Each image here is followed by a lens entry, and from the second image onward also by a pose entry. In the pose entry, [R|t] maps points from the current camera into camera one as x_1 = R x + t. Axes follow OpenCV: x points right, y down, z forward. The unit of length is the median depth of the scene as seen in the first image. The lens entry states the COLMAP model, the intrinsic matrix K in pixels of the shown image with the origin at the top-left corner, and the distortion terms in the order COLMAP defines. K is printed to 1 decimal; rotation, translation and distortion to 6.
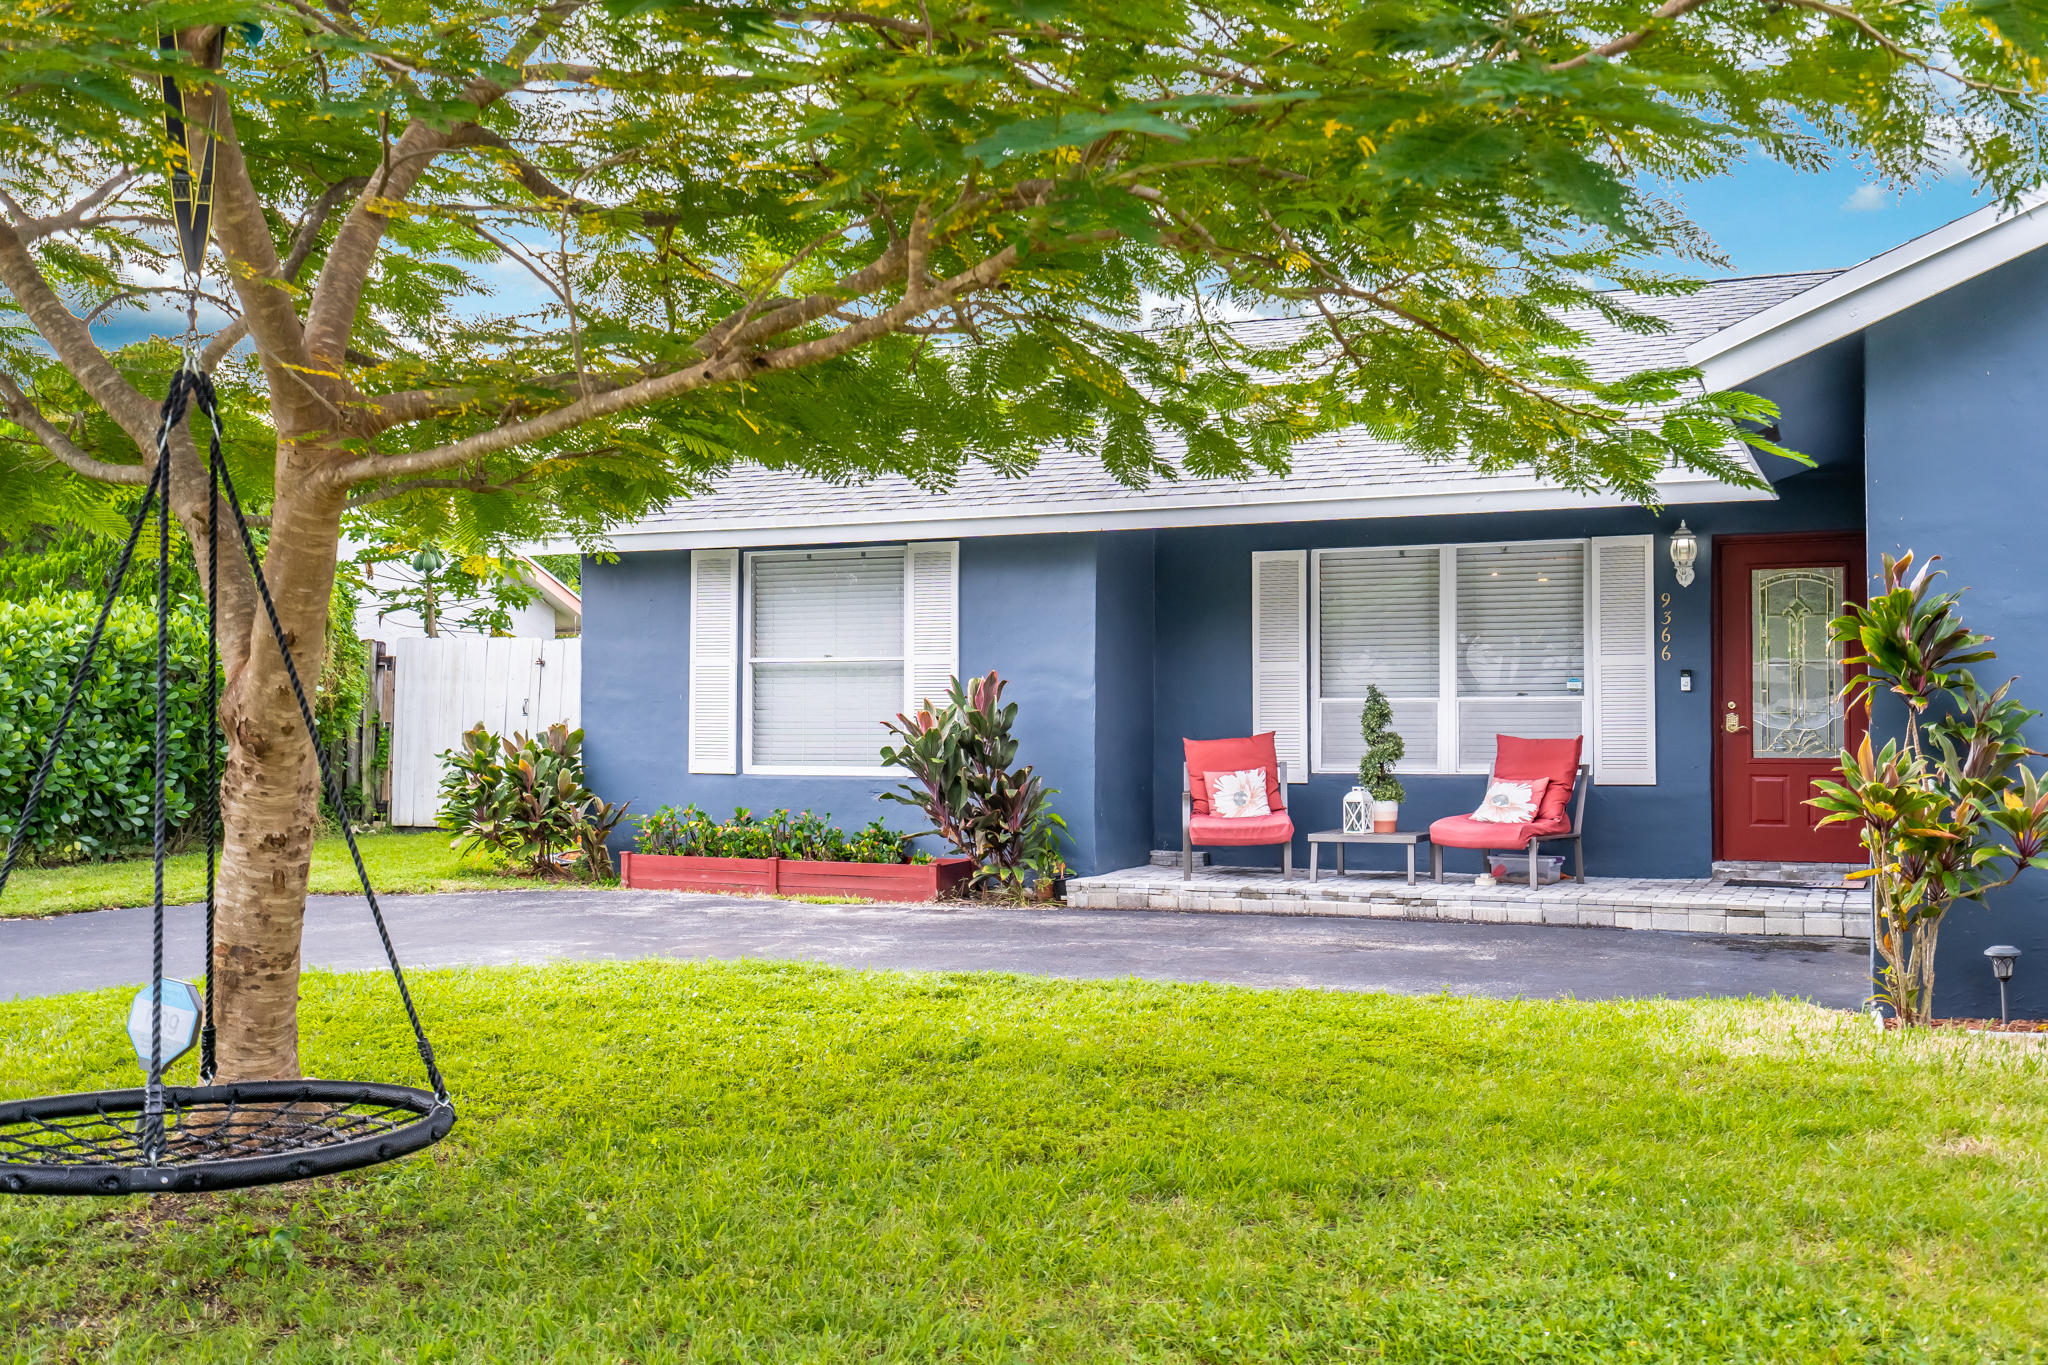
lens RADIAL K [[2143.1, 0, 1024.0], [0, 2143.1, 682.5], [0, 0, 1]] dist [-0.002841, -0.000715]
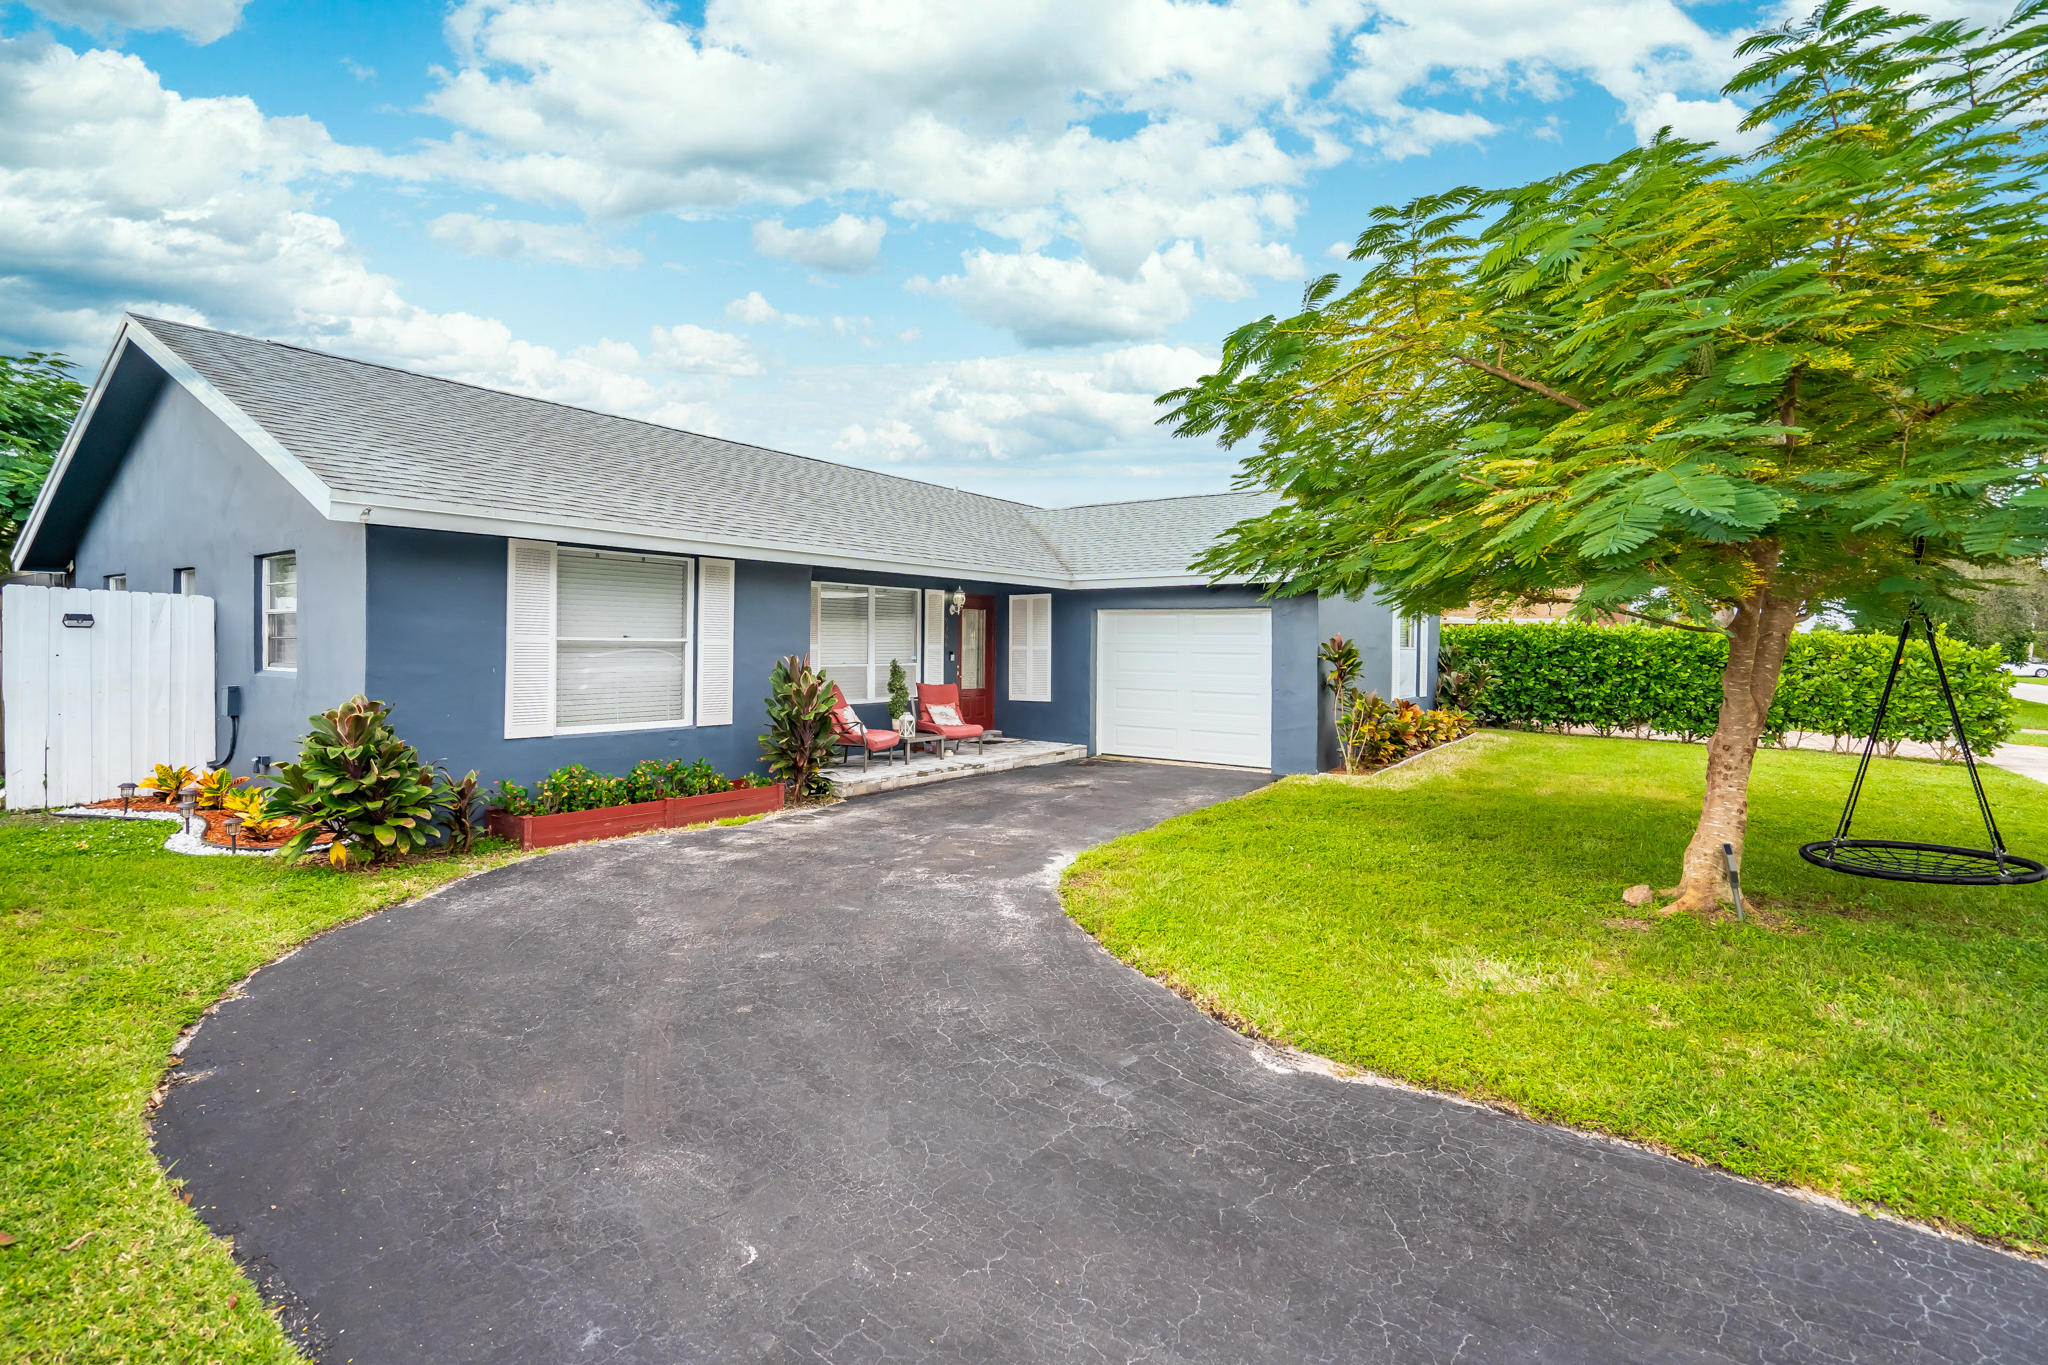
lens RADIAL K [[929.5, 0, 1024.0], [0, 929.5, 682.5], [0, 0, 1]] dist [-0.001715, -0.000649]
pose [[0.242143, -0.034299, 0.969634, -0.583812], [-0.022907, 0.998894, 0.041055, -0.013900], [-0.969970, -0.032152, 0.241090, 0.649412]]
